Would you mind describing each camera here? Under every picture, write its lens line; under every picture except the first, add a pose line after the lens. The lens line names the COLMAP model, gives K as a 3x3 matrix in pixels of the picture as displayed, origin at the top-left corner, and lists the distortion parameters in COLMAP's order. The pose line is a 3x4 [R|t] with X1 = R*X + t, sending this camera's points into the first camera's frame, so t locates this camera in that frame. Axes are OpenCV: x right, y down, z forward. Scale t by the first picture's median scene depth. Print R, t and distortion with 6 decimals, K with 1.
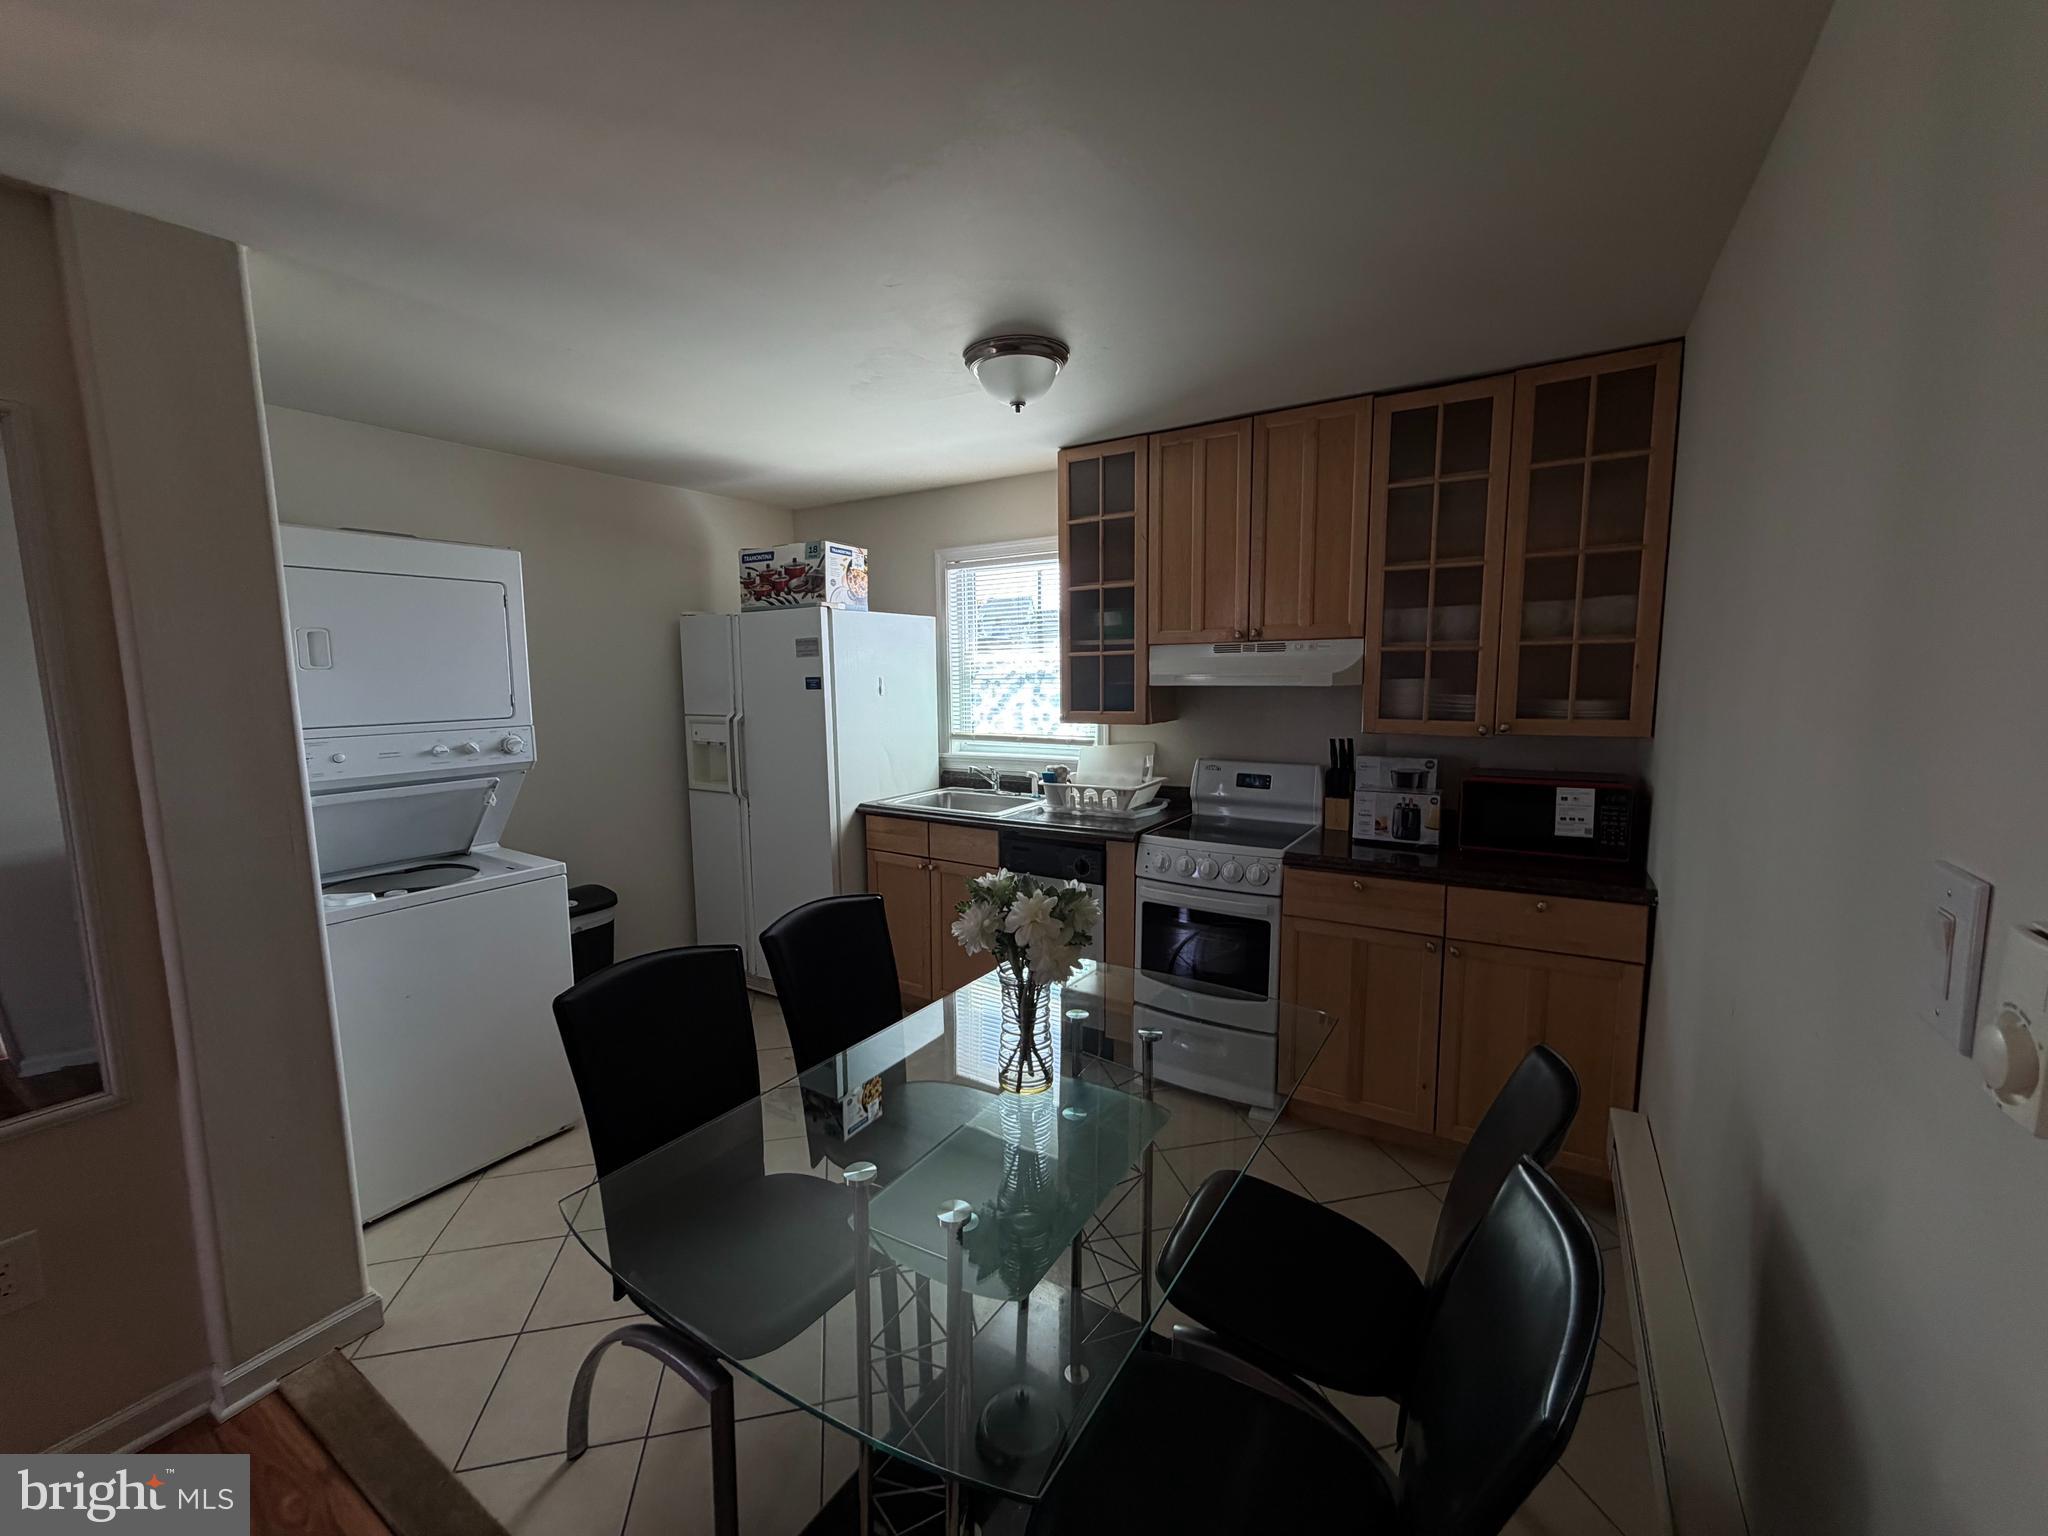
lens RADIAL K [[816.6, 0, 1030.5], [0, 816.6, 765.6], [0, 0, 1]] dist [-0.007015, -0.000250]
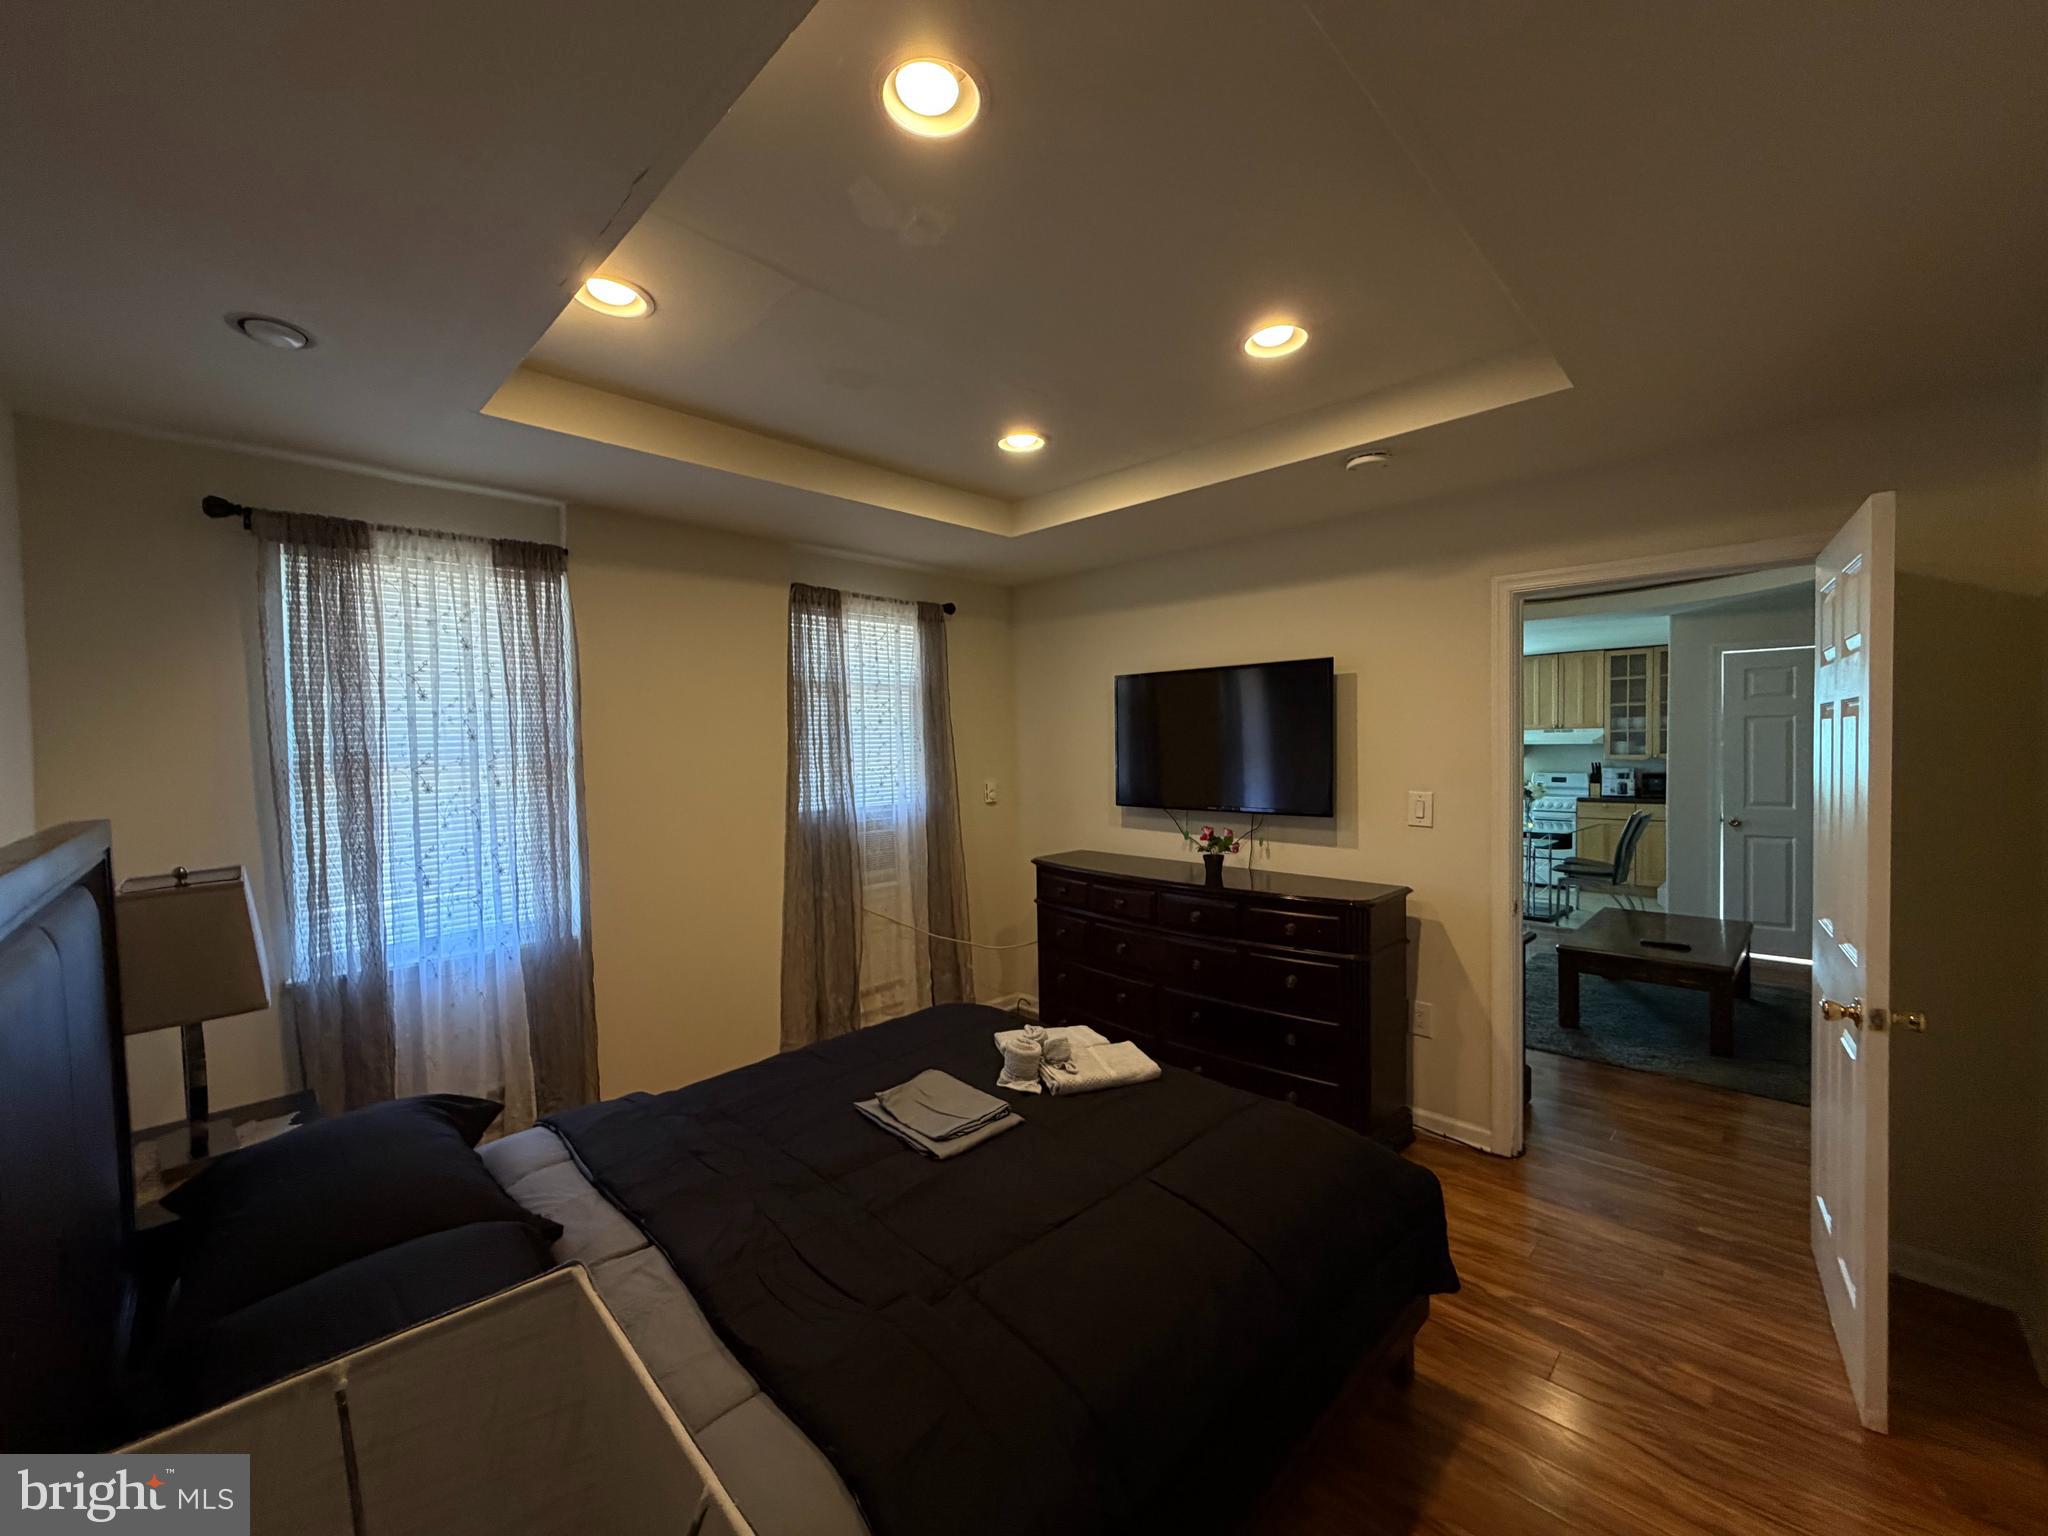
lens RADIAL K [[816.6, 0, 1022.9], [0, 816.6, 763.2], [0, 0, 1]] dist [-0.007015, -0.000250]
pose [[0.975212, 0.004102, -0.221233, -0.866597], [-0.025415, 0.995288, -0.093577, 0.263321], [0.219807, 0.096880, 0.970721, -2.022788]]
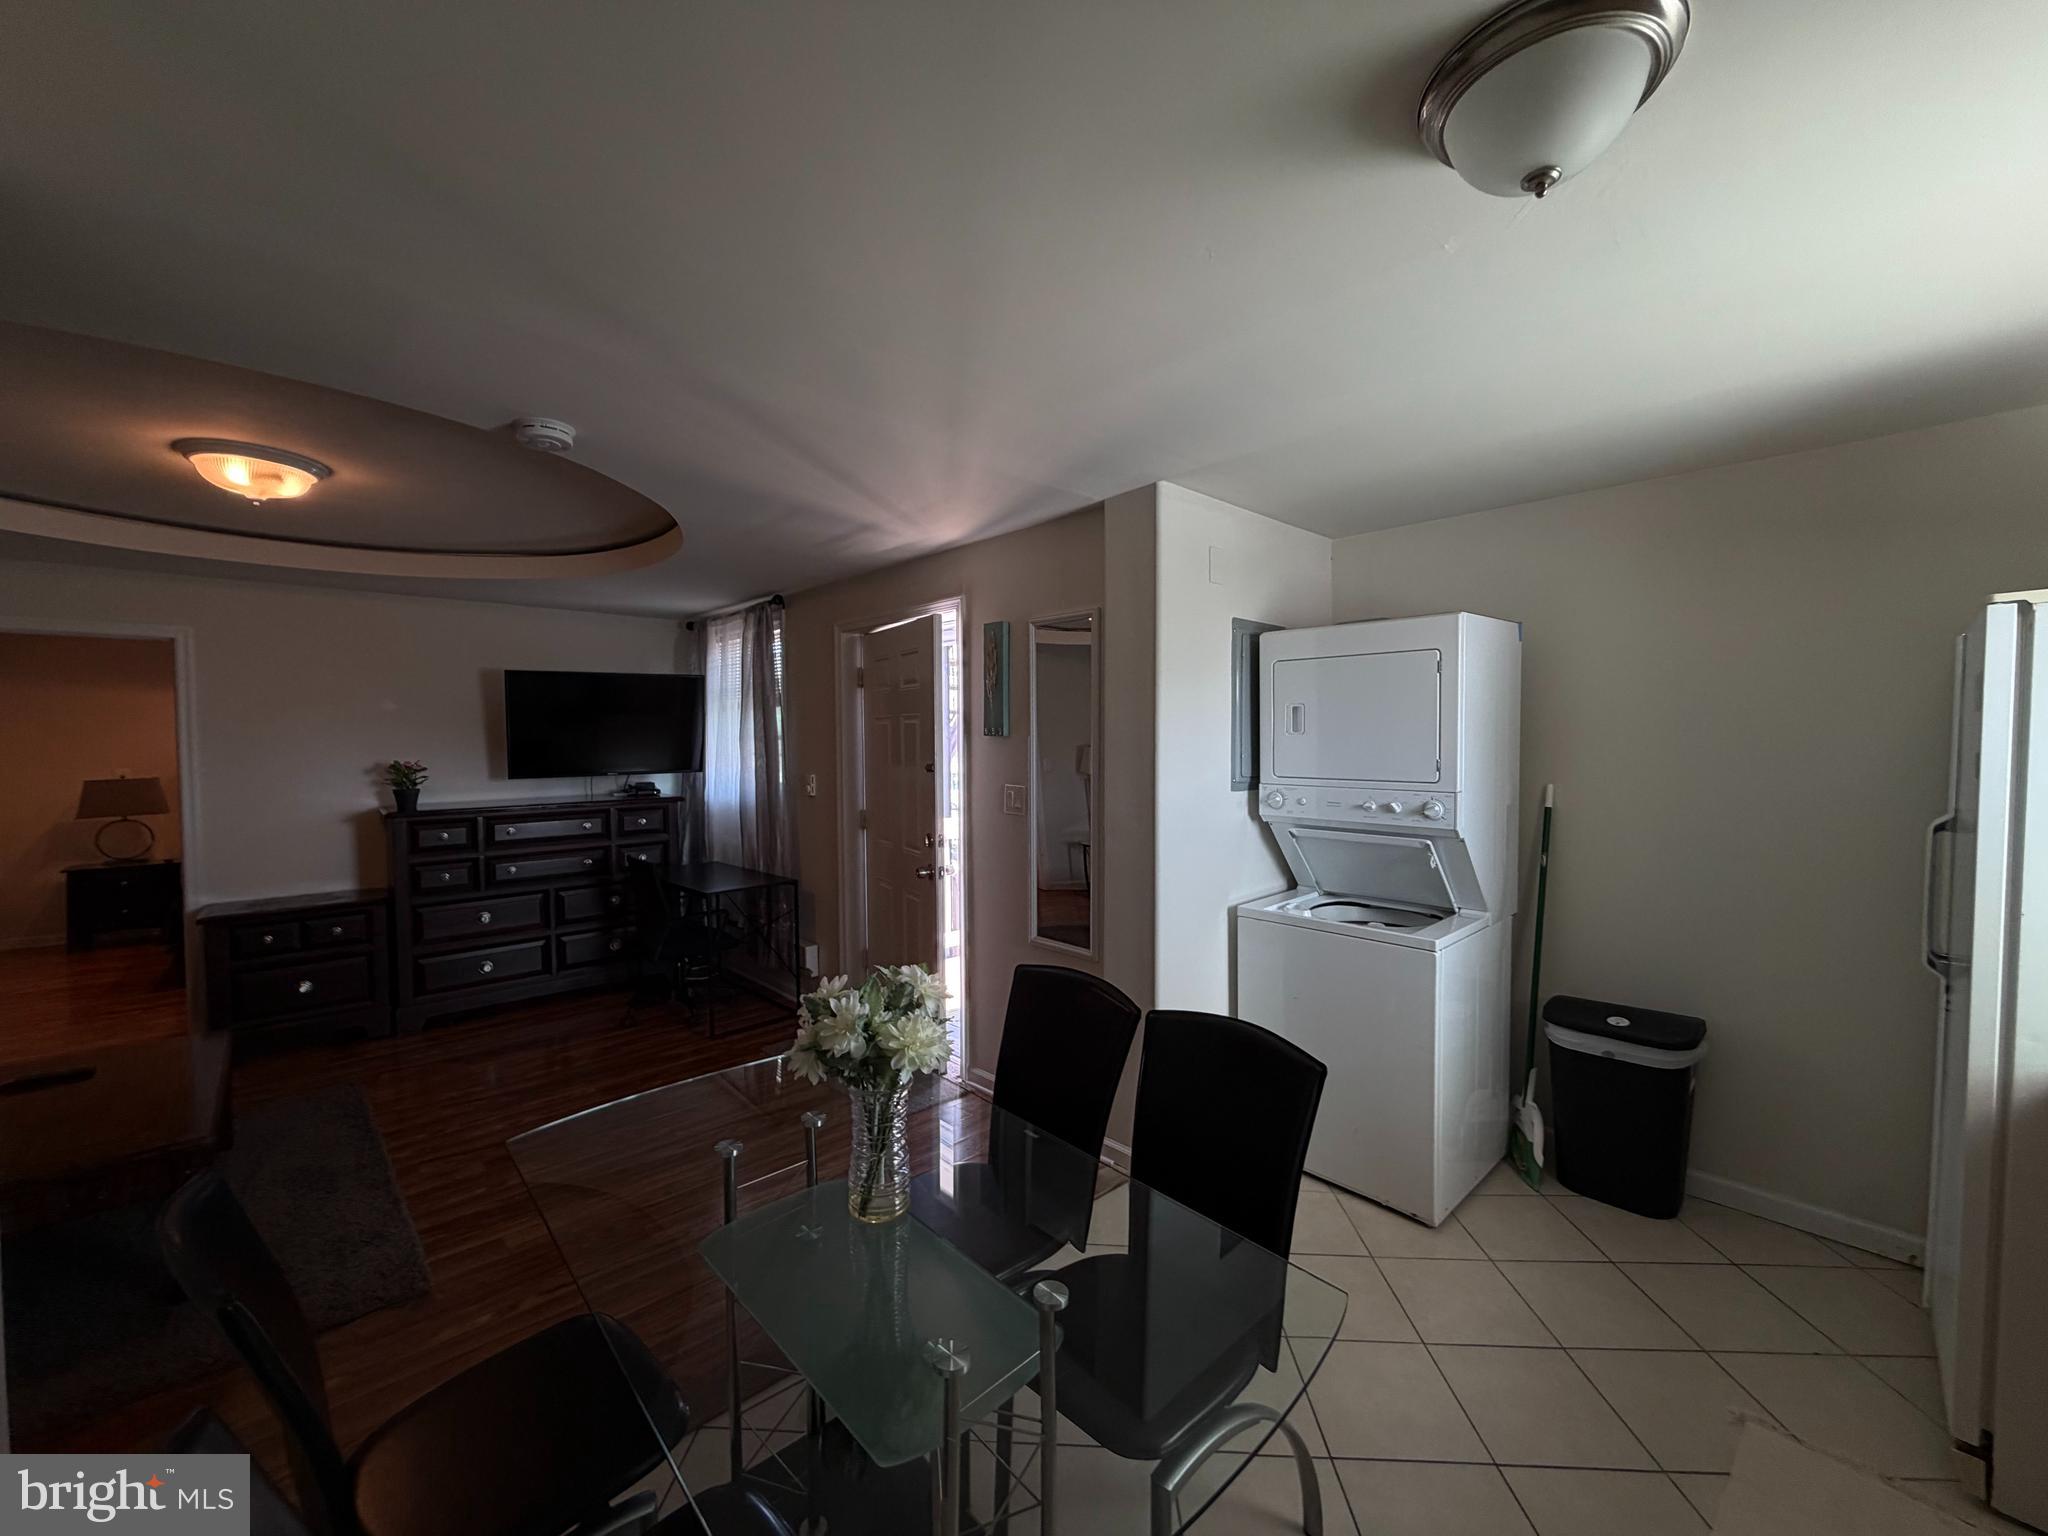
lens RADIAL K [[816.6, 0, 1024.8], [0, 816.6, 762.5], [0, 0, 1]] dist [-0.007015, -0.000250]
pose [[-0.264037, 0.040001, -0.963683, 0.365763], [-0.105595, 0.991935, 0.070105, -0.080468], [0.958715, 0.120270, -0.257684, 0.618766]]
